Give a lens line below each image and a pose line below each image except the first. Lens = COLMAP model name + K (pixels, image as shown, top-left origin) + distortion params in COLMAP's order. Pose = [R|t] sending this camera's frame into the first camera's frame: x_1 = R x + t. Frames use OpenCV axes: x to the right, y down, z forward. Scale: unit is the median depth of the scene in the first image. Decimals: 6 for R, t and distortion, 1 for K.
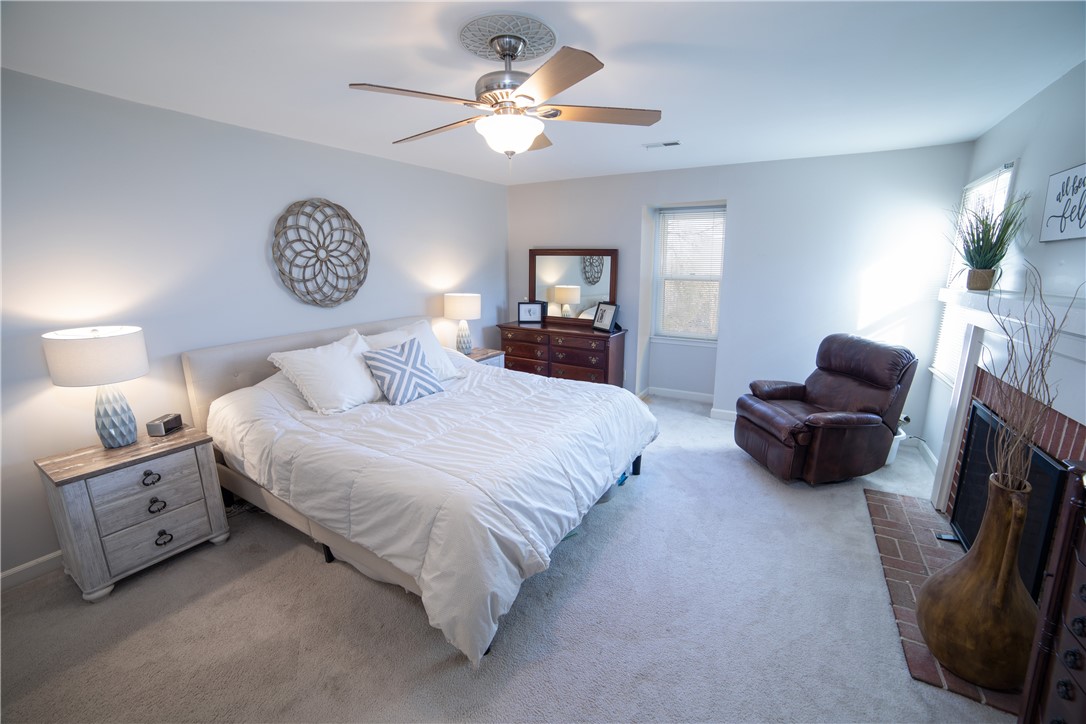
lens RADIAL K [[409.3, 0, 502.5], [0, 409.3, 382.7], [0, 0, 1]] dist [-0.045198, 0.000296]
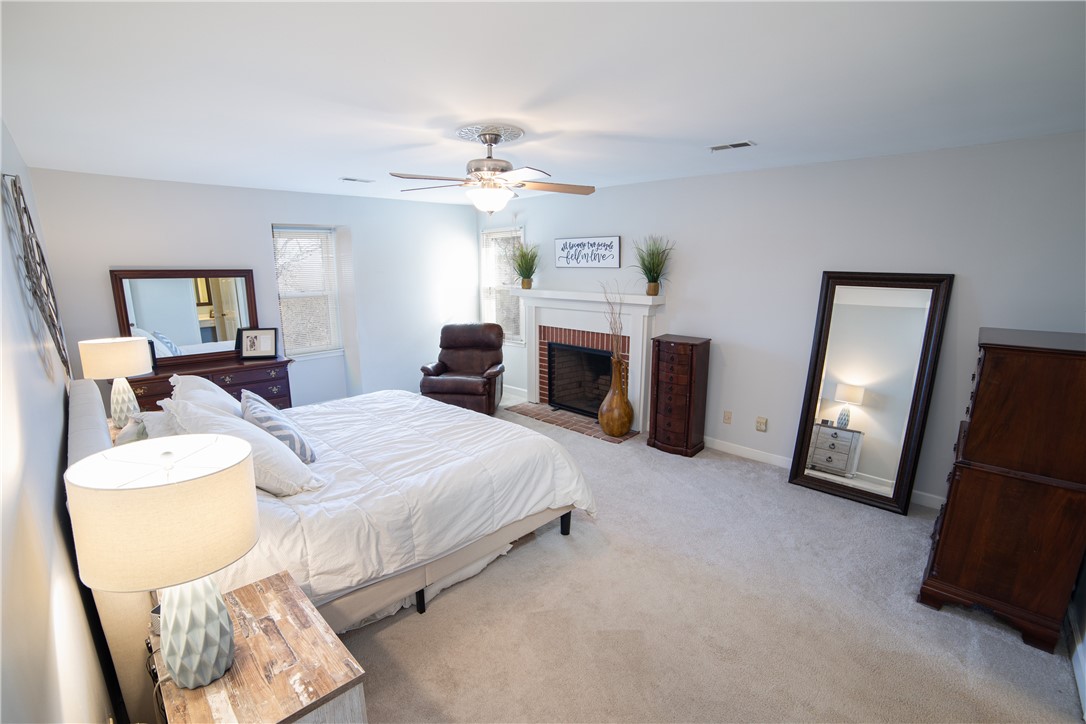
lens RADIAL K [[446.8, 0, 536.6], [0, 446.8, 362.3], [0, 0, 1]] dist [-0.088345, 0.028591]
pose [[0.255171, -0.182287, 0.949557, -2.967561], [0.275522, 0.955060, 0.109304, -0.329859], [-0.926809, 0.233733, 0.293928, 0.928639]]
